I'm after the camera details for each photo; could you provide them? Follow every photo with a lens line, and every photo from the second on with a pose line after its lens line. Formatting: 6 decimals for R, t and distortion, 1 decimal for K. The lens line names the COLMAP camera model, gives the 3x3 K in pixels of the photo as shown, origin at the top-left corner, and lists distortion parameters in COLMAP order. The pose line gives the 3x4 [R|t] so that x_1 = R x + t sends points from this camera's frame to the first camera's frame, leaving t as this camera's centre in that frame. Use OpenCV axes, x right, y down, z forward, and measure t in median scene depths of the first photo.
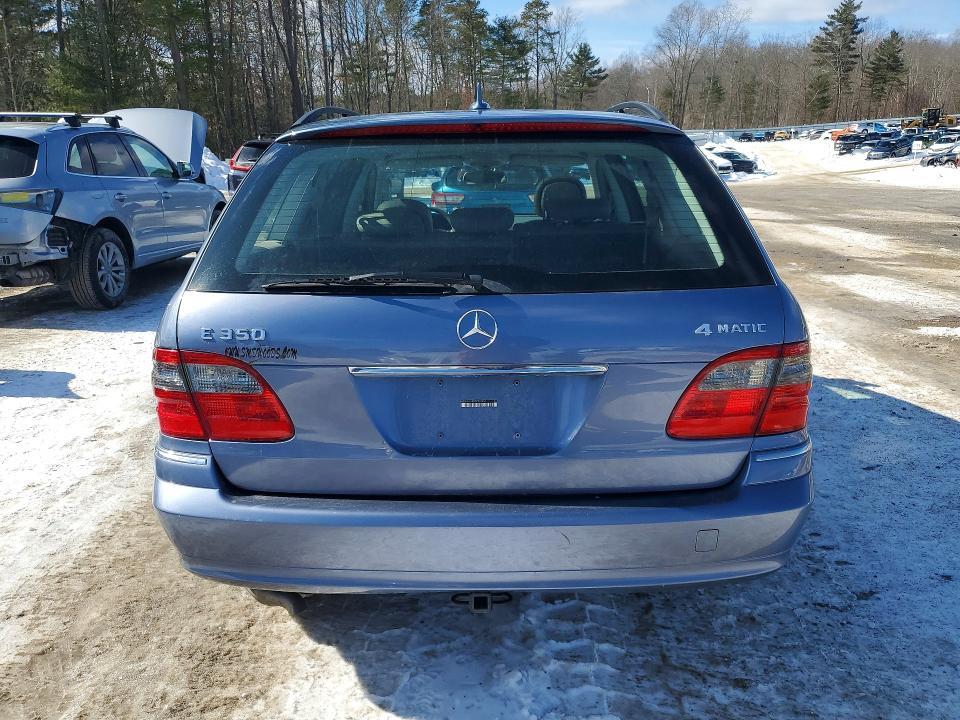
lens RADIAL K [[757.9, 0, 480.7], [0, 757.9, 356.4], [0, 0, 1]] dist [0.010831, 0.009896]
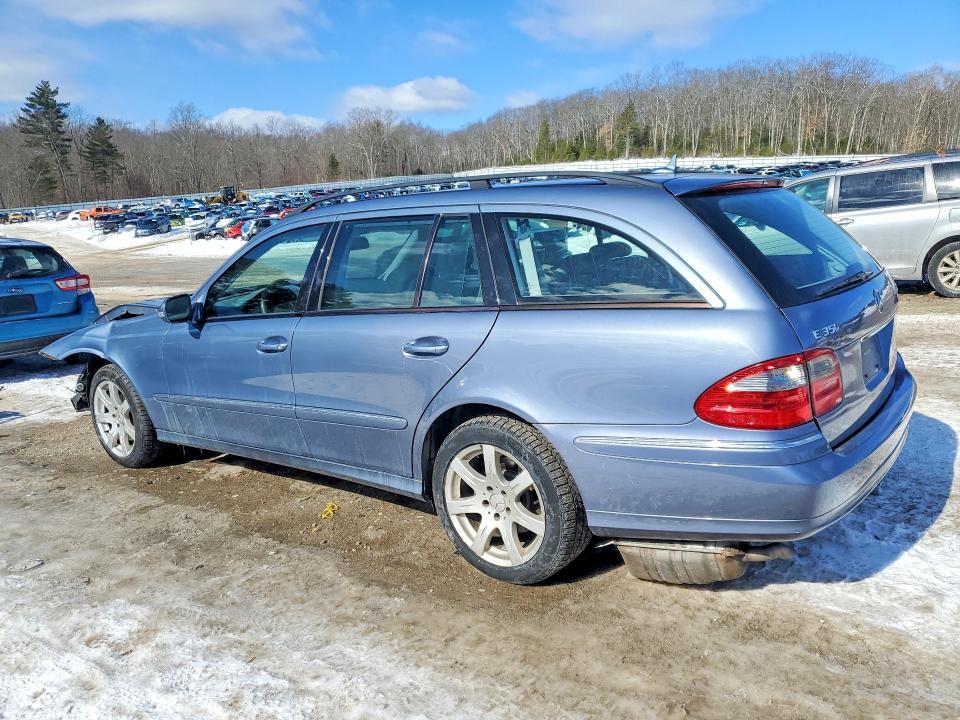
lens RADIAL K [[757.9, 0, 480.7], [0, 757.9, 356.4], [0, 0, 1]] dist [0.010831, 0.009896]
pose [[0.587013, -0.175483, 0.790330, -0.939601], [0.253573, 0.966957, 0.026361, -0.095161], [-0.768841, 0.184932, 0.612114, 0.346846]]
